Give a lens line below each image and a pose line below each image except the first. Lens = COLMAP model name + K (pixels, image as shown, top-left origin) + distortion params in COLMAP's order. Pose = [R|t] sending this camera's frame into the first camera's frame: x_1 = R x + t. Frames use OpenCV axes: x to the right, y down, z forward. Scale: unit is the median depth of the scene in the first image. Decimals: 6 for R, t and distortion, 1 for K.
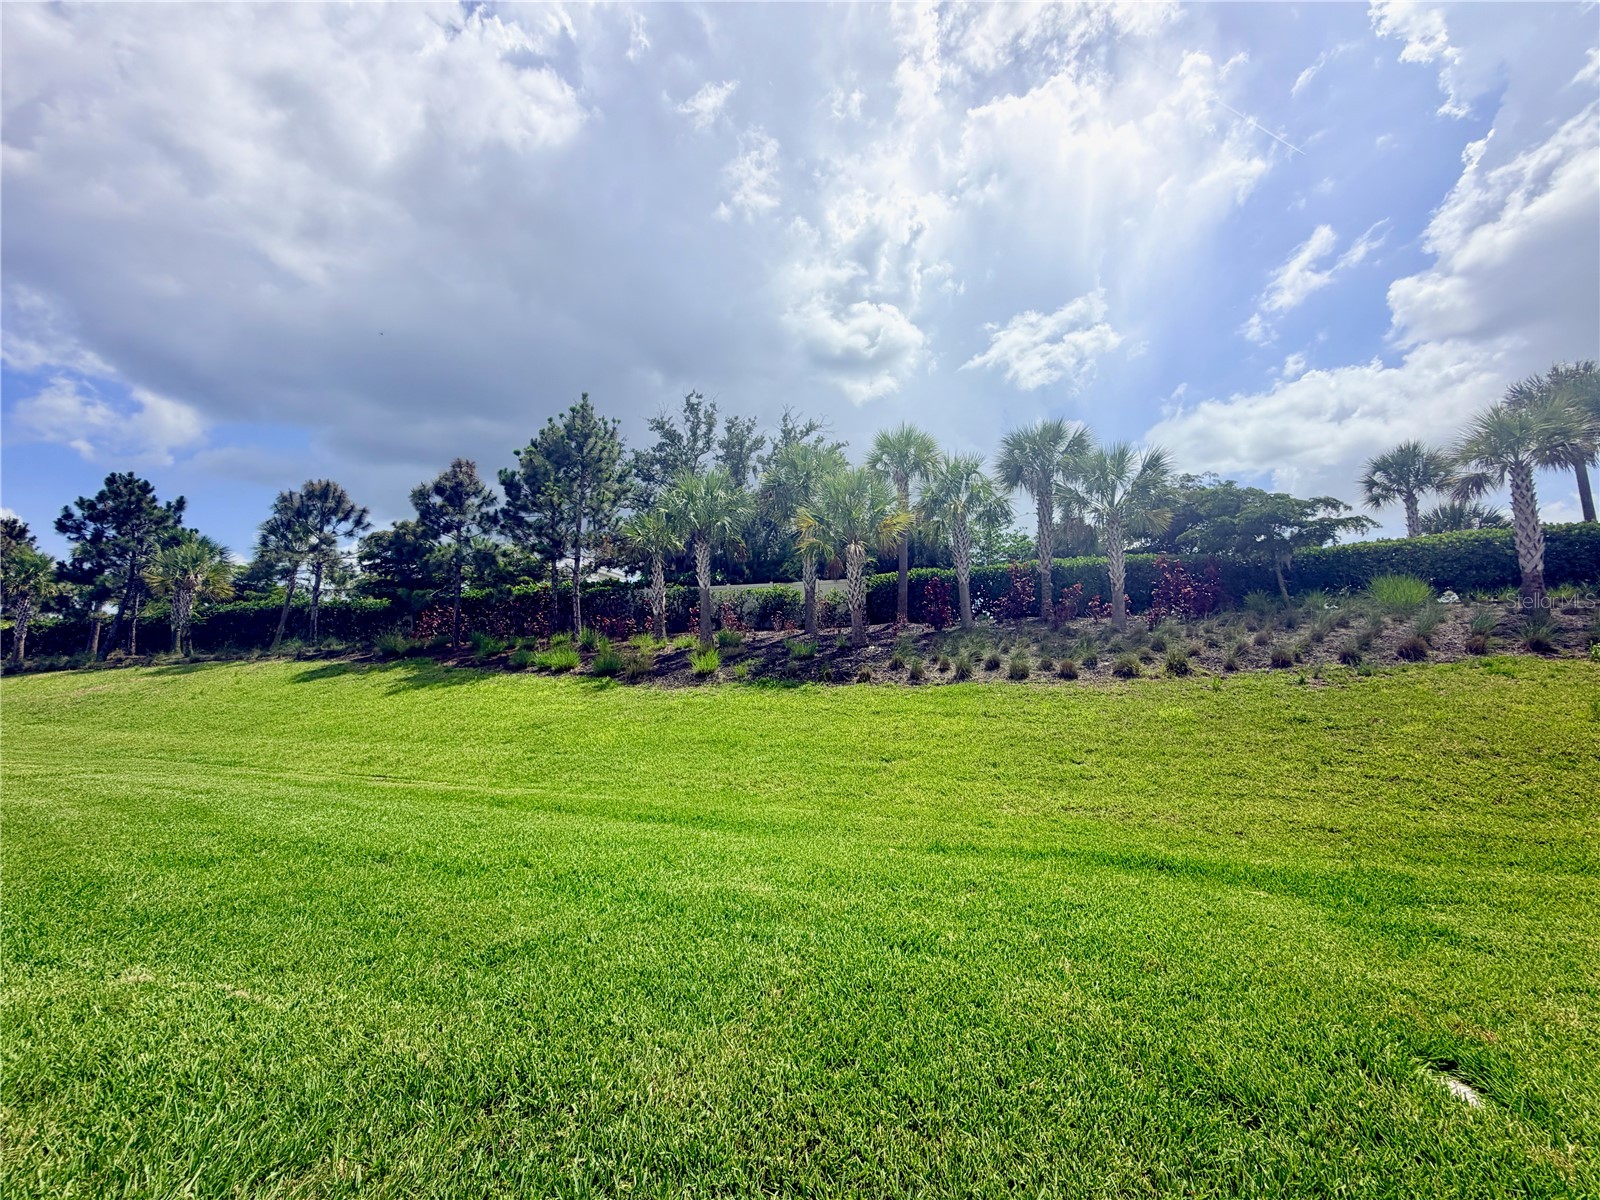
lens RADIAL K [[631.6, 0, 800.0], [0, 631.6, 600.0], [0, 0, 1]] dist [-0.000033, -0.000003]
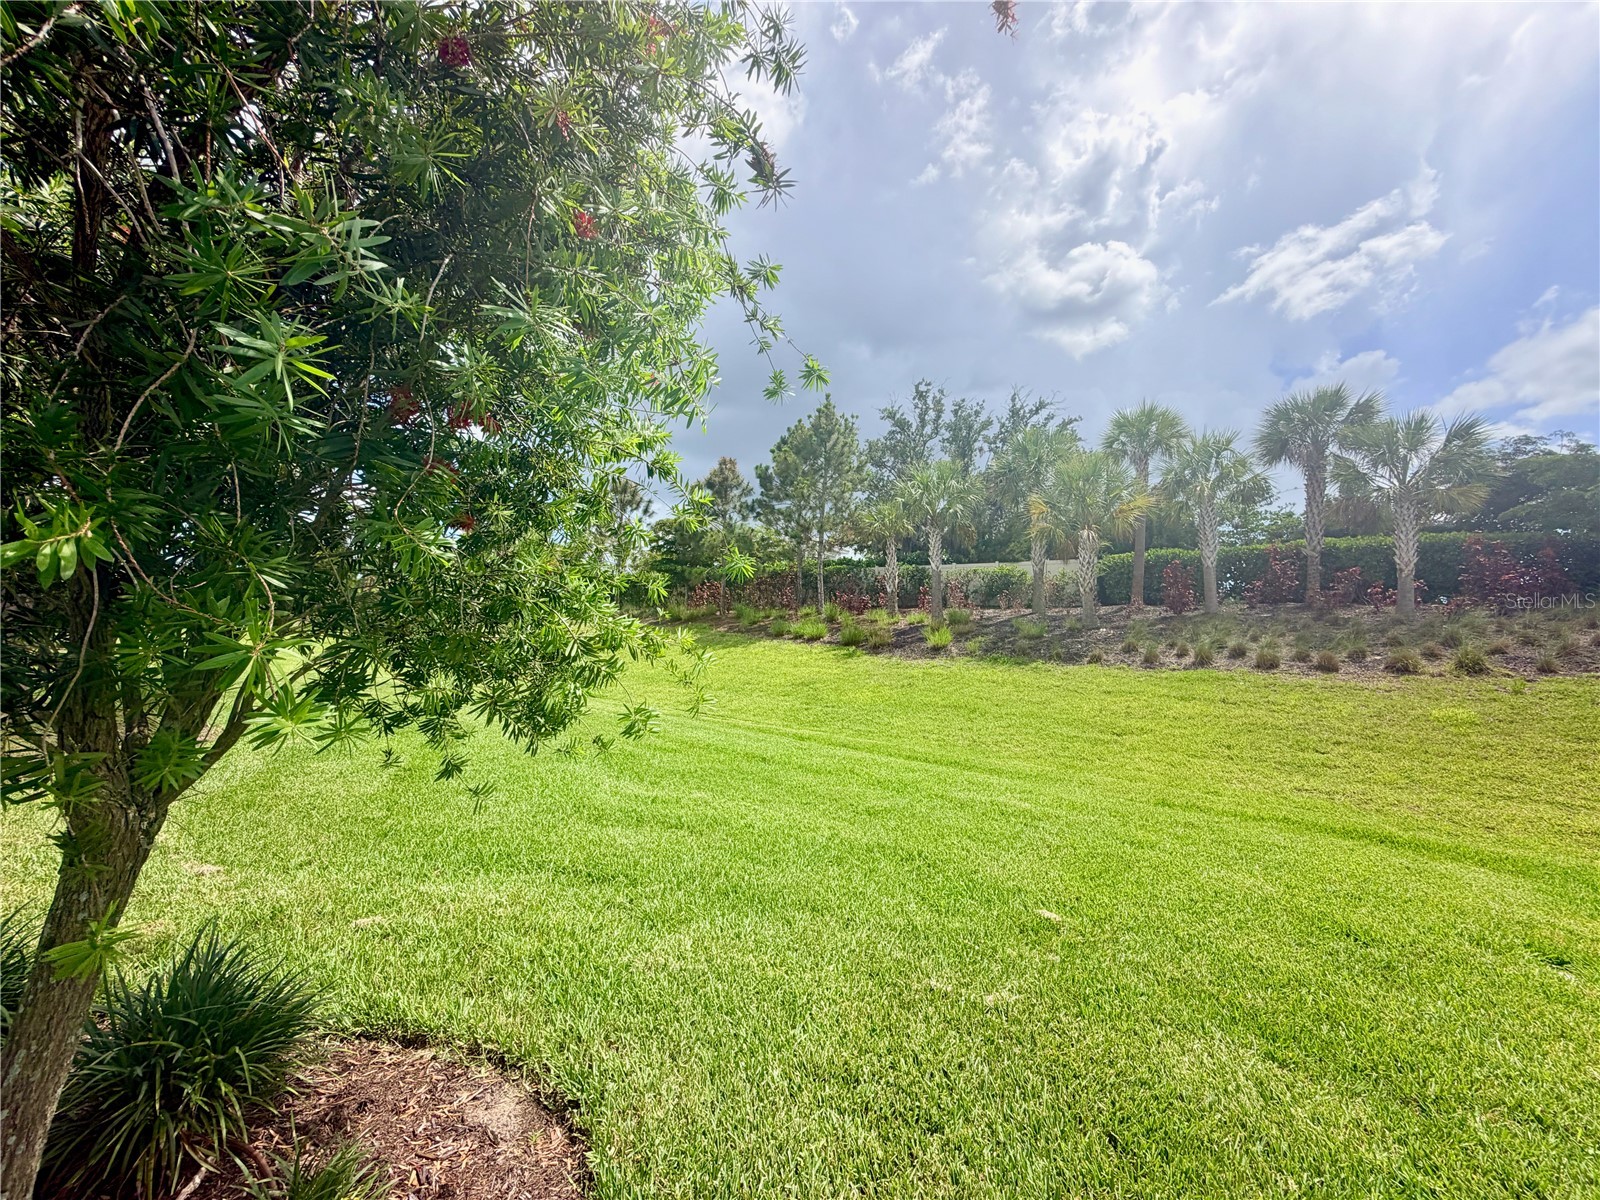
lens RADIAL K [[631.6, 0, 800.0], [0, 631.6, 600.0], [0, 0, 1]] dist [-0.000033, -0.000003]
pose [[0.946050, 0.021675, -0.323294, -0.018099], [-0.006384, 0.998813, 0.048283, -0.016329], [0.323957, -0.043614, 0.945066, -0.107636]]
